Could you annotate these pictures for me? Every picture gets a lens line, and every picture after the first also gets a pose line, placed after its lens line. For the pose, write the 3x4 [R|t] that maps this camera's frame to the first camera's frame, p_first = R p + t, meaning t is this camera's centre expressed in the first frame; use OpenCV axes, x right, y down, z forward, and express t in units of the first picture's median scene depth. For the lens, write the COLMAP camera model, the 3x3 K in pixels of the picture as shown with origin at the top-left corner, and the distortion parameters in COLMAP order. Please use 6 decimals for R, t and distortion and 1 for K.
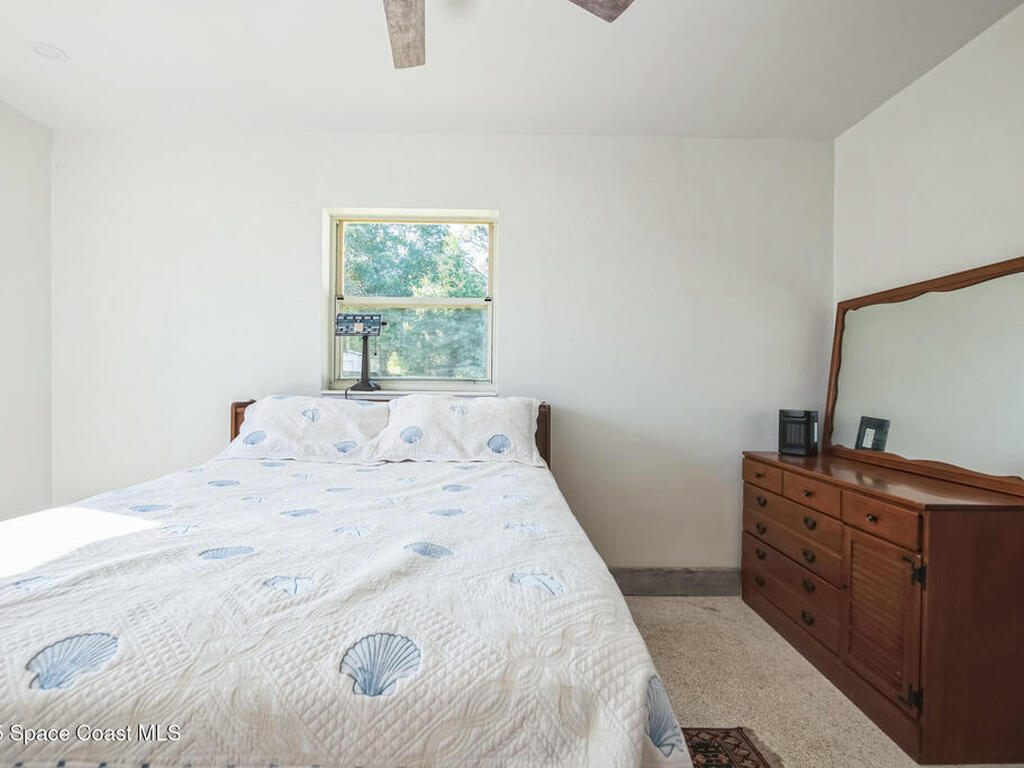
lens RADIAL K [[537.2, 0, 521.7], [0, 537.2, 384.5], [0, 0, 1]] dist [0.000967, -0.000240]
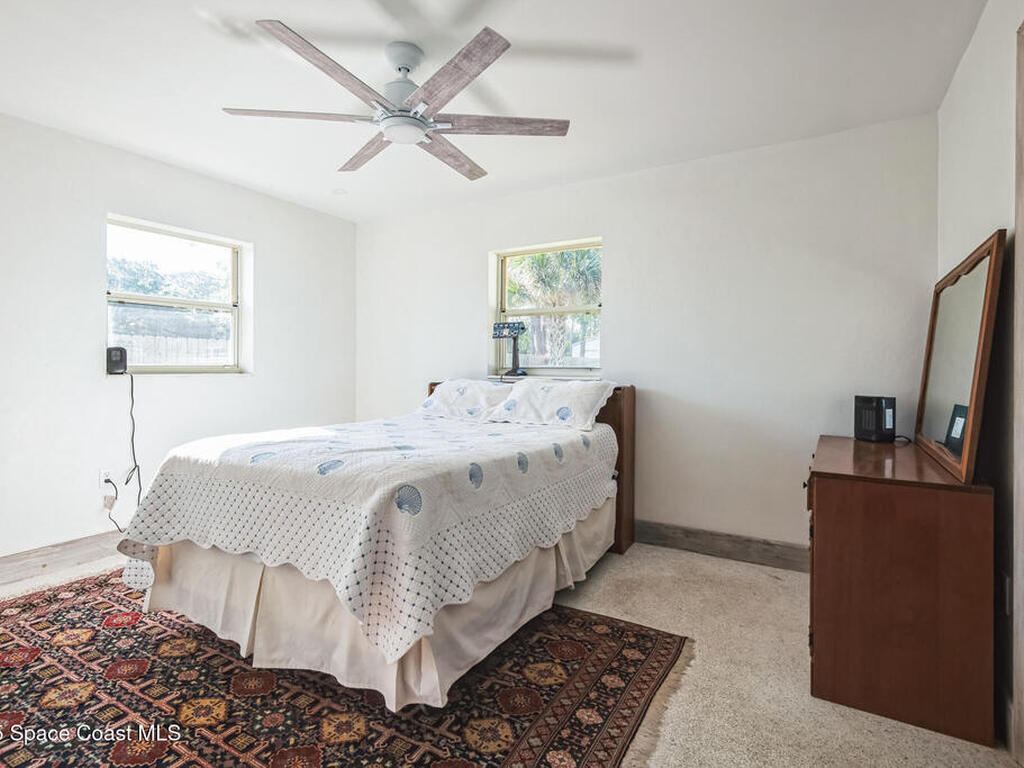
lens RADIAL K [[532.3, 0, 511.7], [0, 532.3, 359.2], [0, 0, 1]] dist [0.001092, -0.000051]
pose [[0.845010, -0.014744, -0.534547, 0.472681], [0.001498, 0.999681, -0.025205, 0.003198], [0.534748, 0.020498, 0.844763, -0.199139]]
